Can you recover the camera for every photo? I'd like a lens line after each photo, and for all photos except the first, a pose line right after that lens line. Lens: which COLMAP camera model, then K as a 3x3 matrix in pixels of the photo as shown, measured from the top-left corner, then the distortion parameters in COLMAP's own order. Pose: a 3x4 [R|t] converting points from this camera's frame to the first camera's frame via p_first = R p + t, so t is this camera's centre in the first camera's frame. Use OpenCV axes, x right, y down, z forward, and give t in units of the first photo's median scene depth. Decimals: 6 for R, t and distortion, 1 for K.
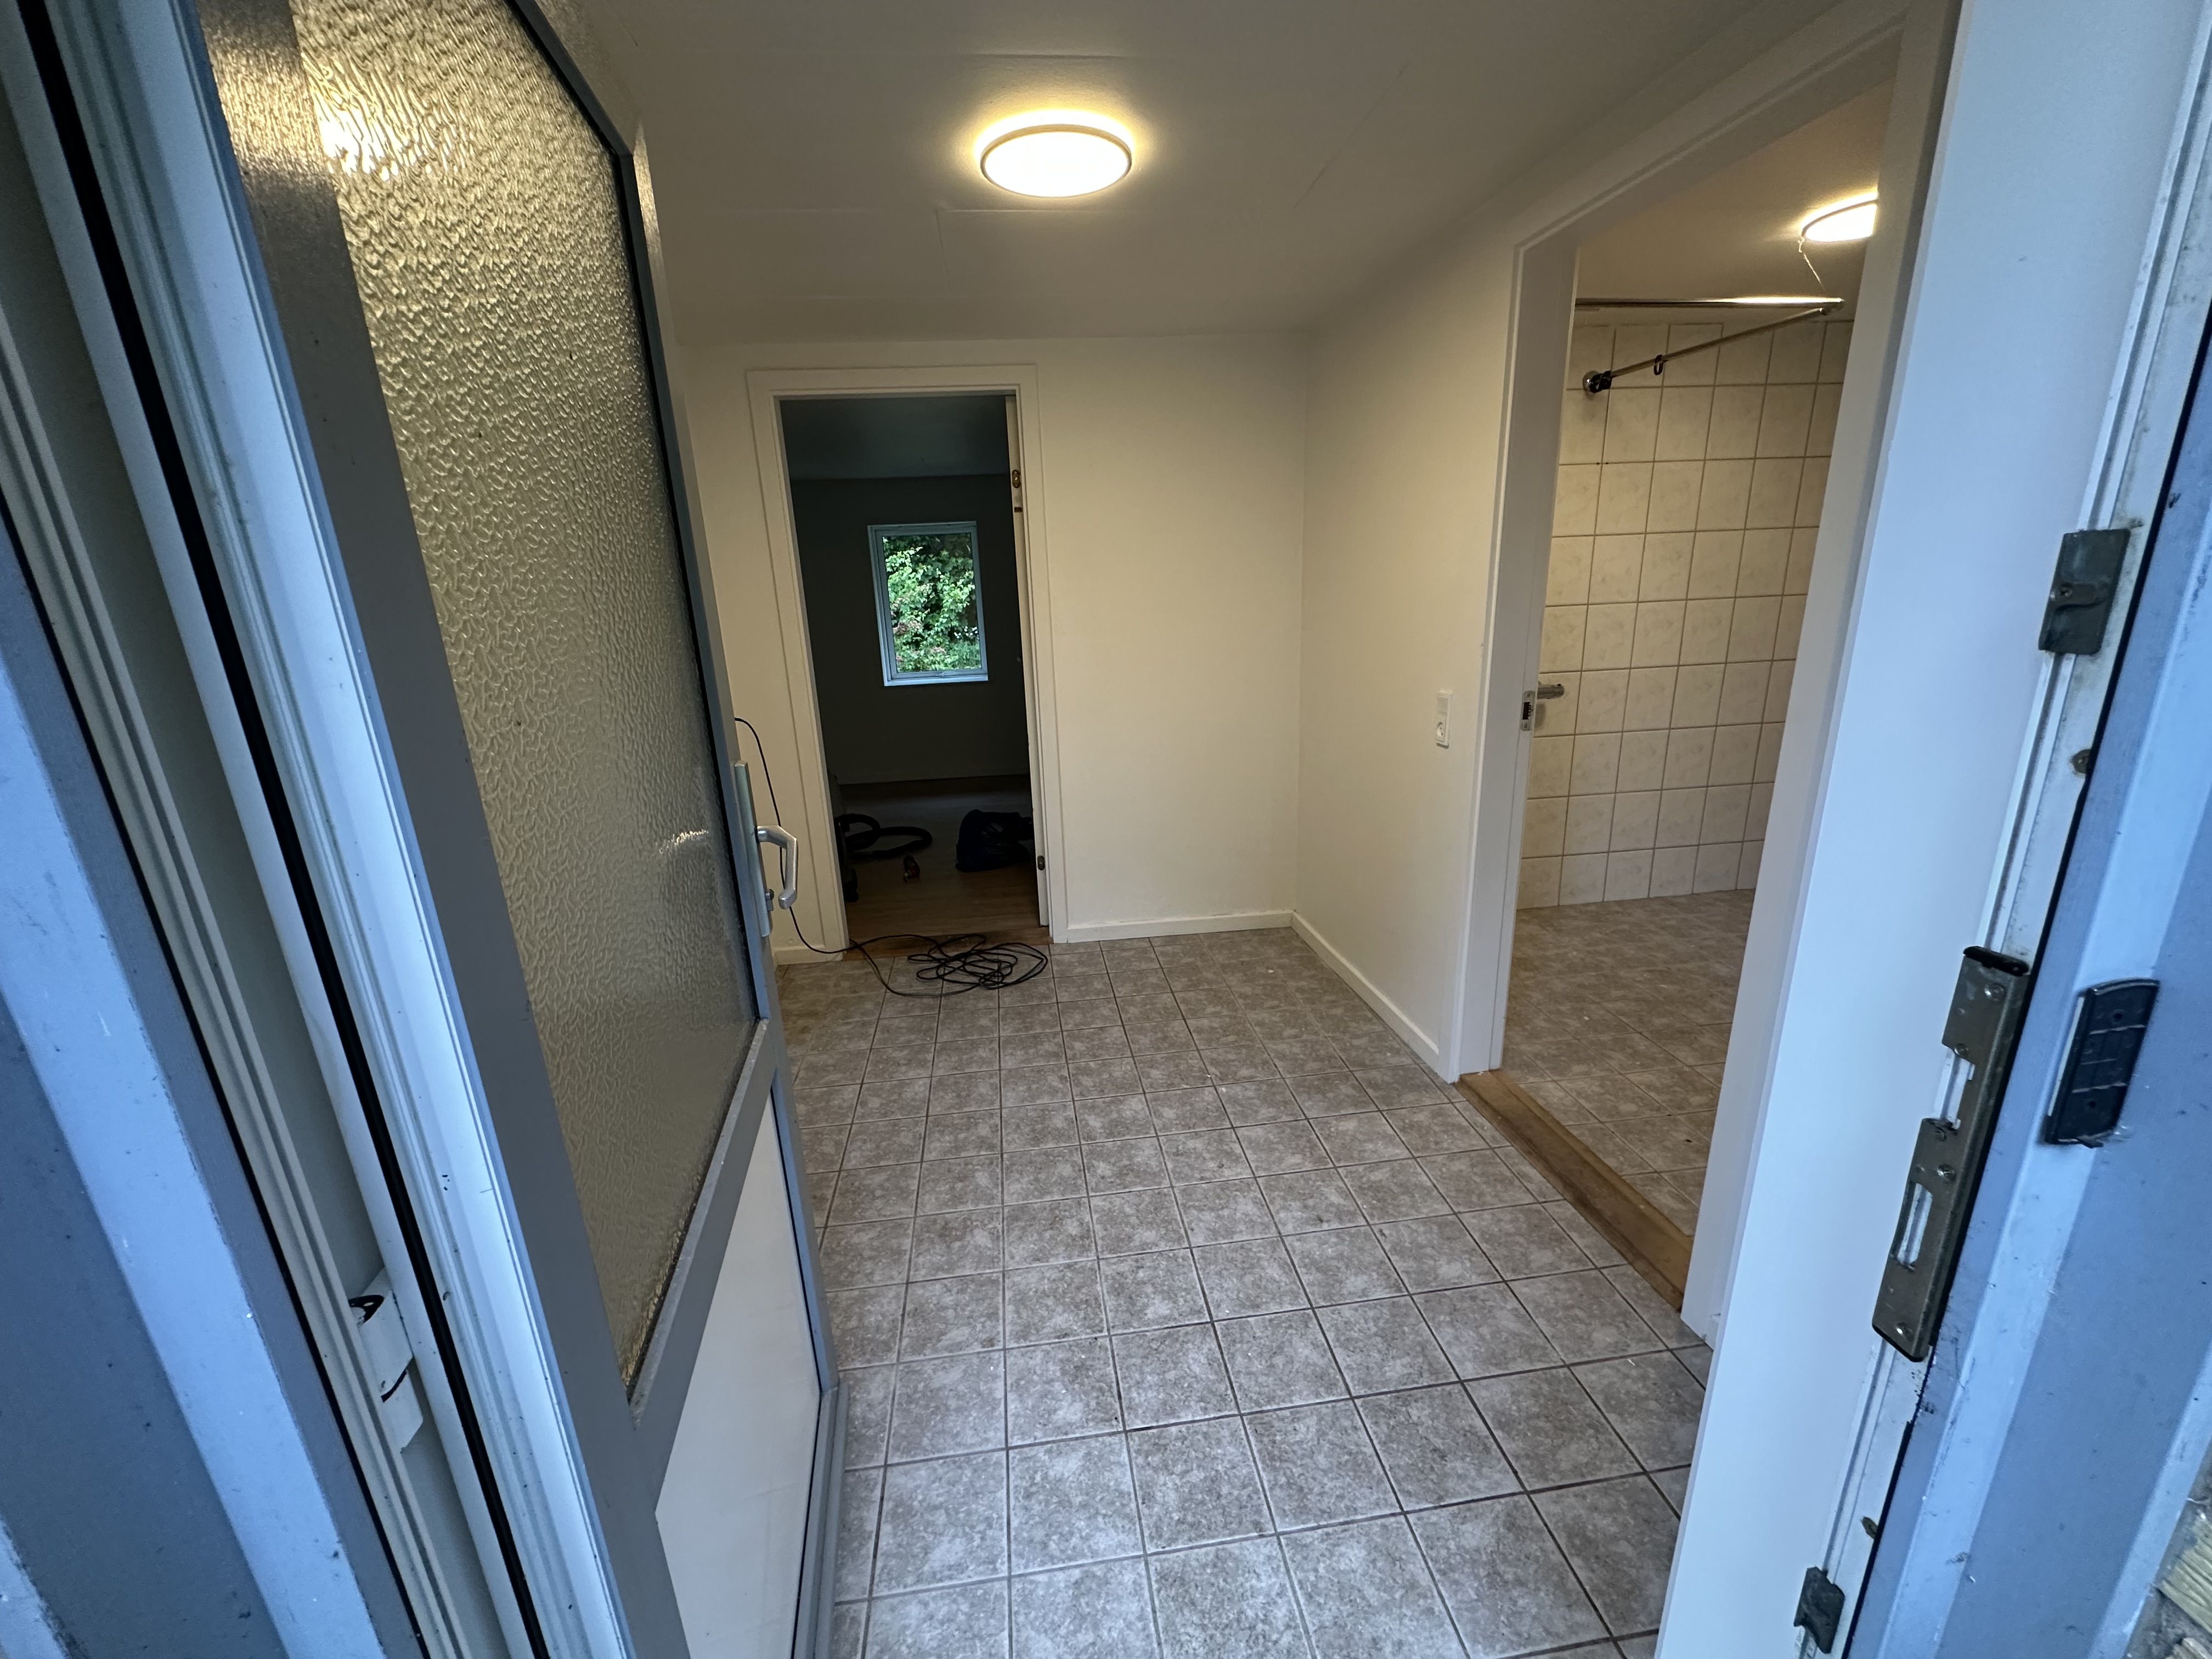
lens RADIAL K [[890.8, 0, 1095.0], [0, 890.8, 834.3], [0, 0, 1]] dist [-0.000244, 0.000053]
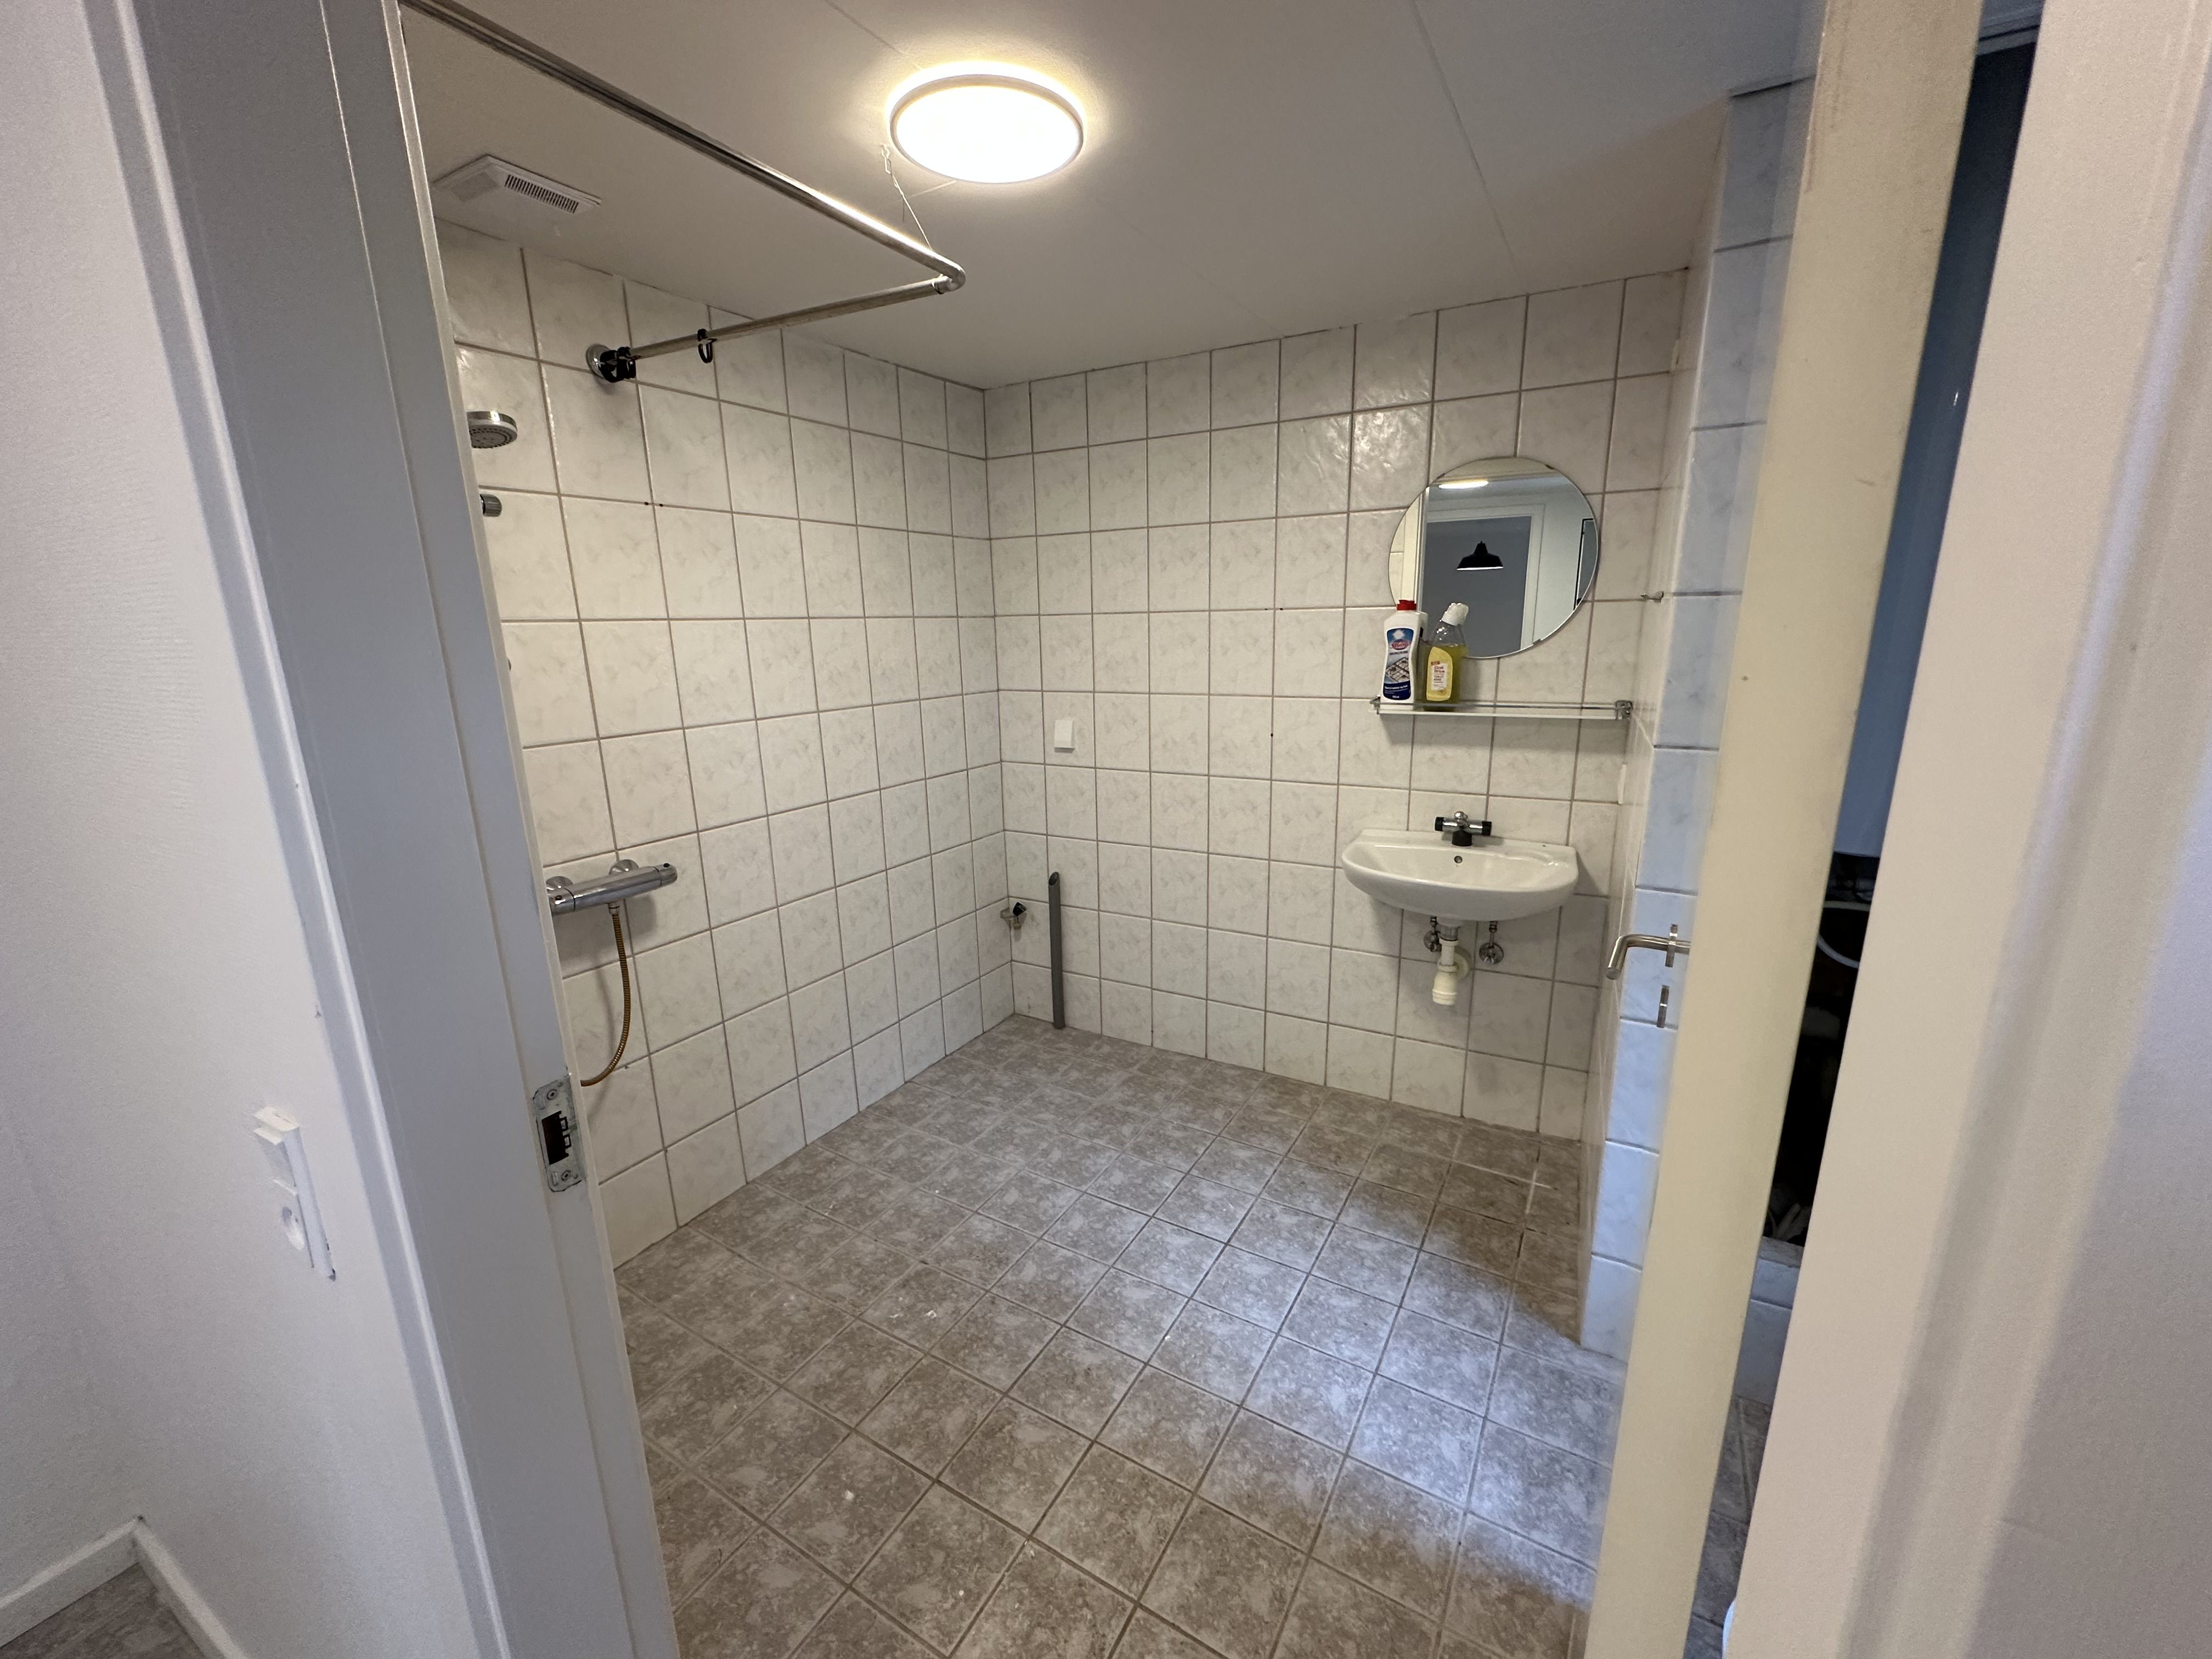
lens RADIAL K [[890.8, 0, 1111.1], [0, 890.8, 832.2], [0, 0, 1]] dist [-0.000244, 0.000053]
pose [[0.603580, -0.153157, 0.782454, 0.247788], [0.215222, 0.976243, 0.025068, -0.144801], [-0.767705, 0.153271, 0.622203, 0.415210]]
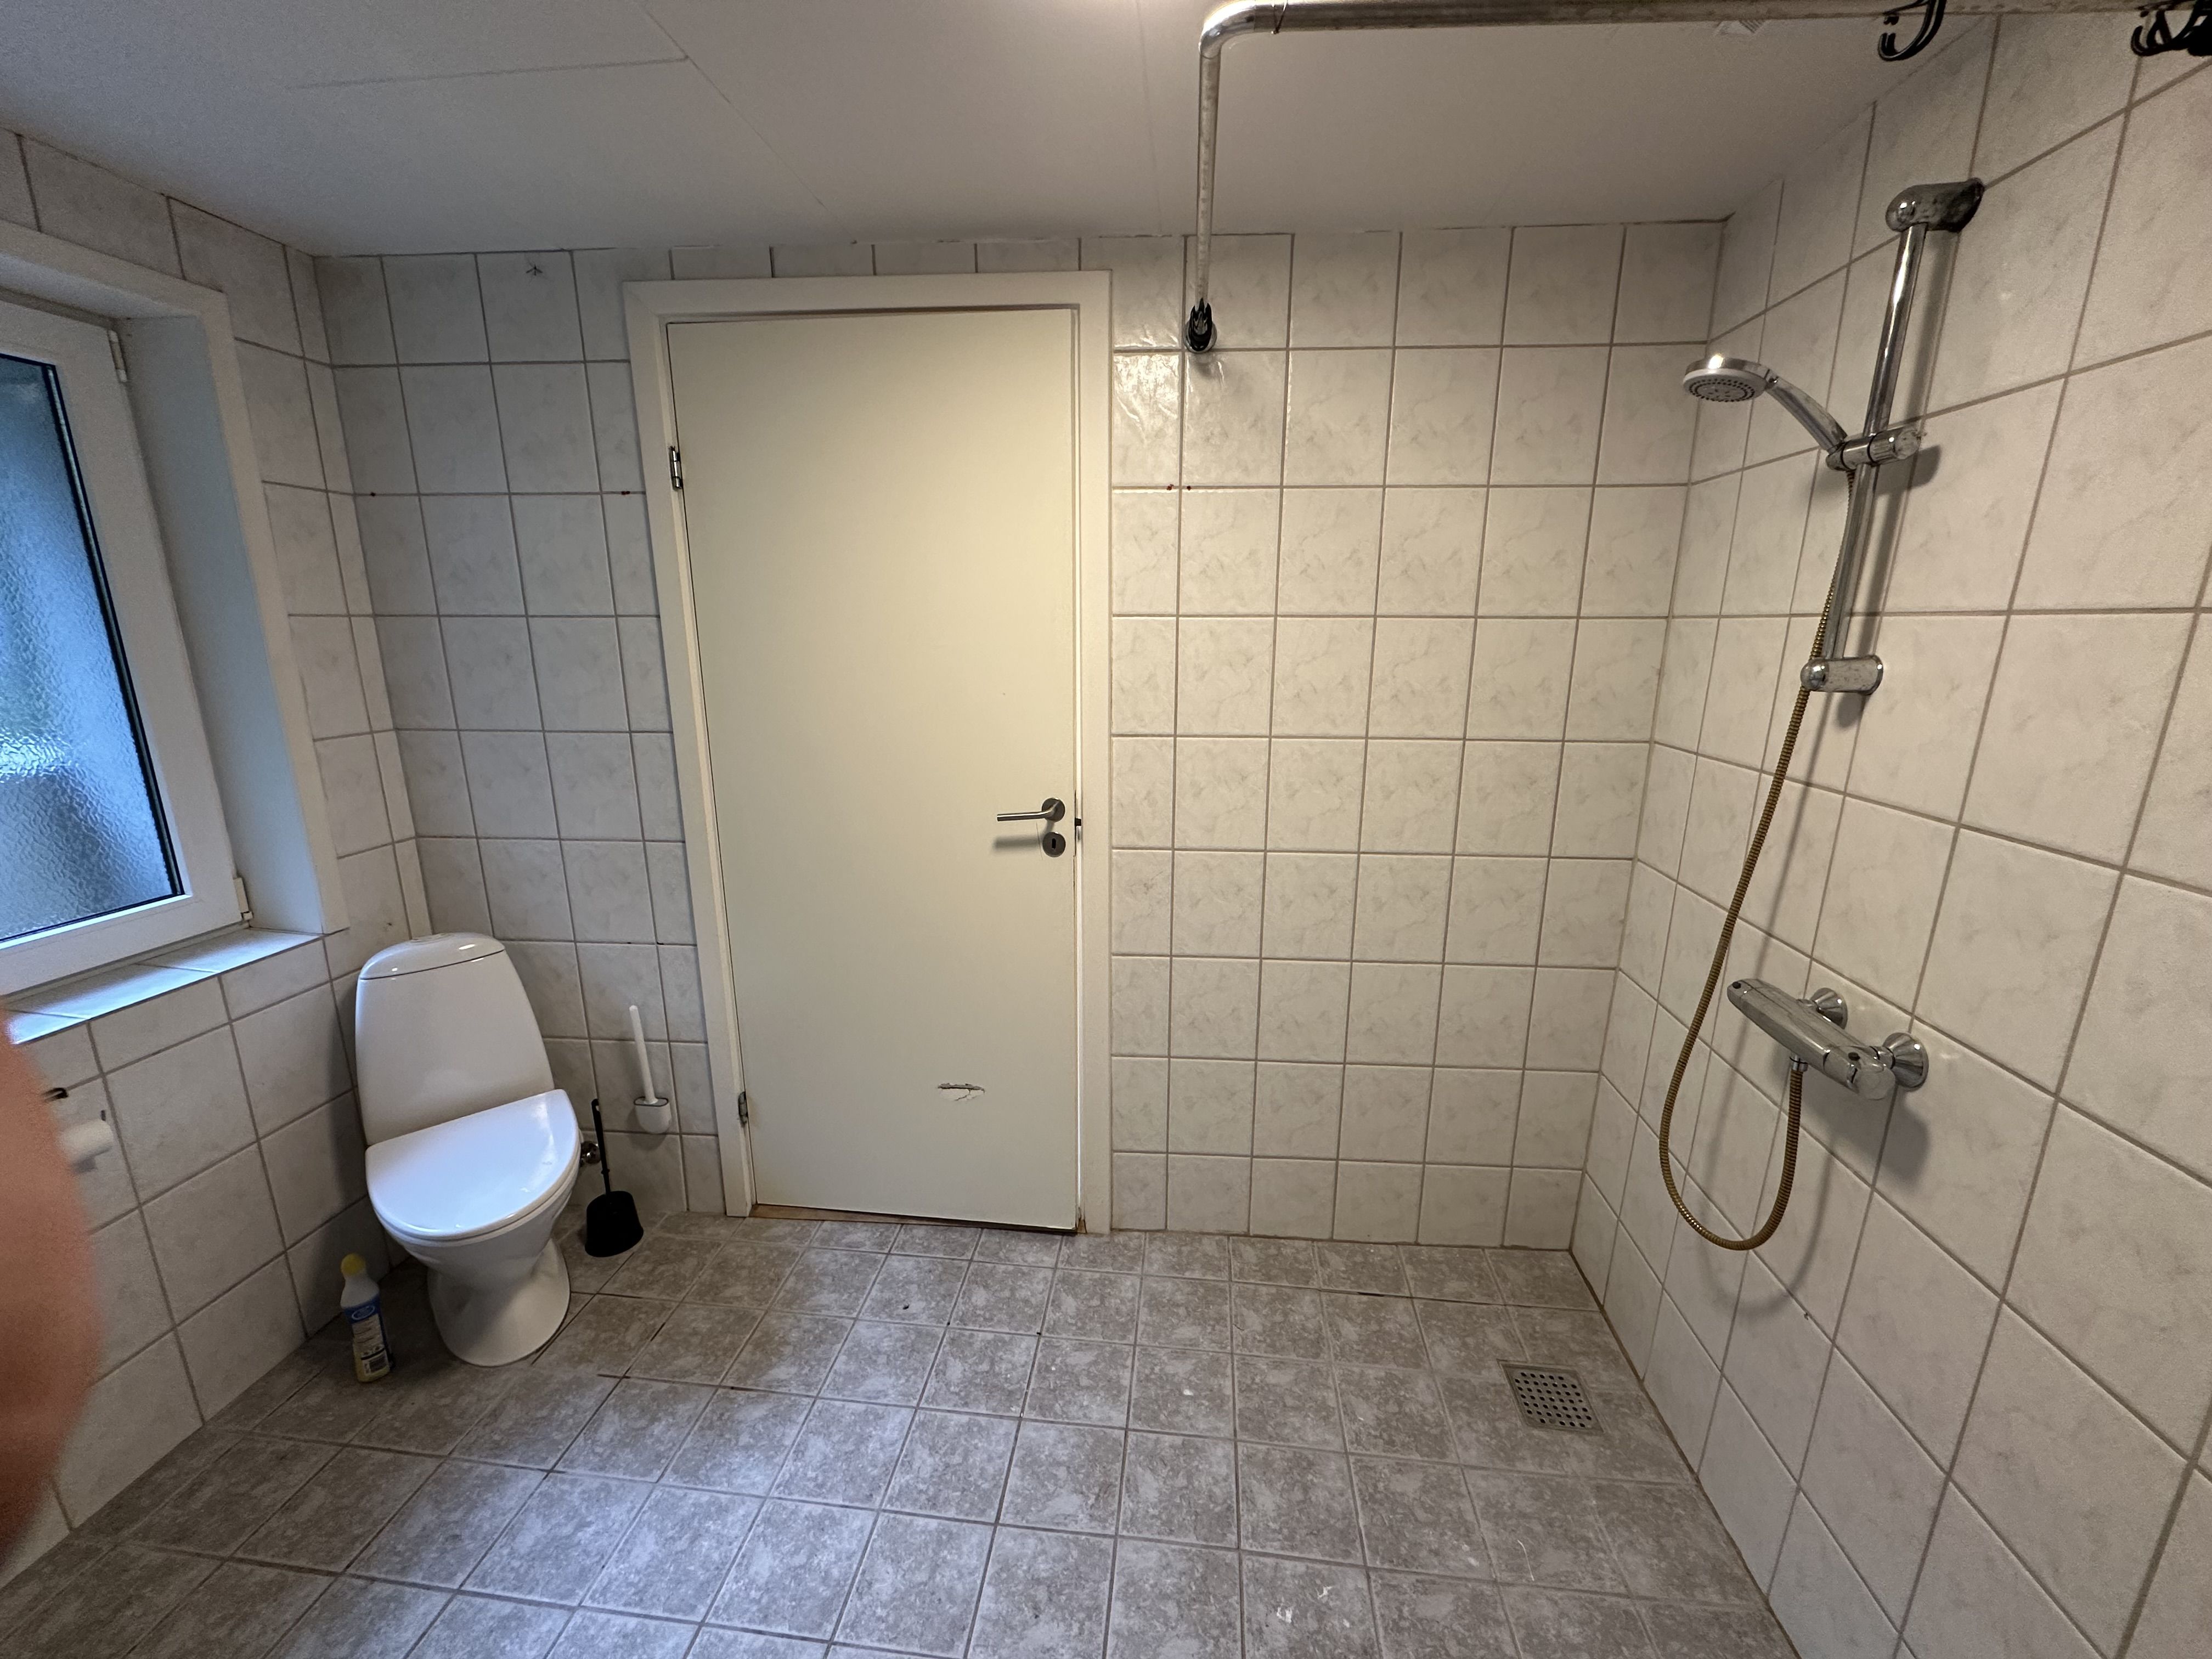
lens RADIAL K [[890.8, 0, 1101.1], [0, 890.8, 842.0], [0, 0, 1]] dist [-0.000244, 0.000053]
pose [[-0.230062, 0.274707, -0.933599, 0.898236], [-0.267611, 0.904490, 0.332088, -0.282516], [0.935658, 0.326242, -0.134574, 0.783354]]
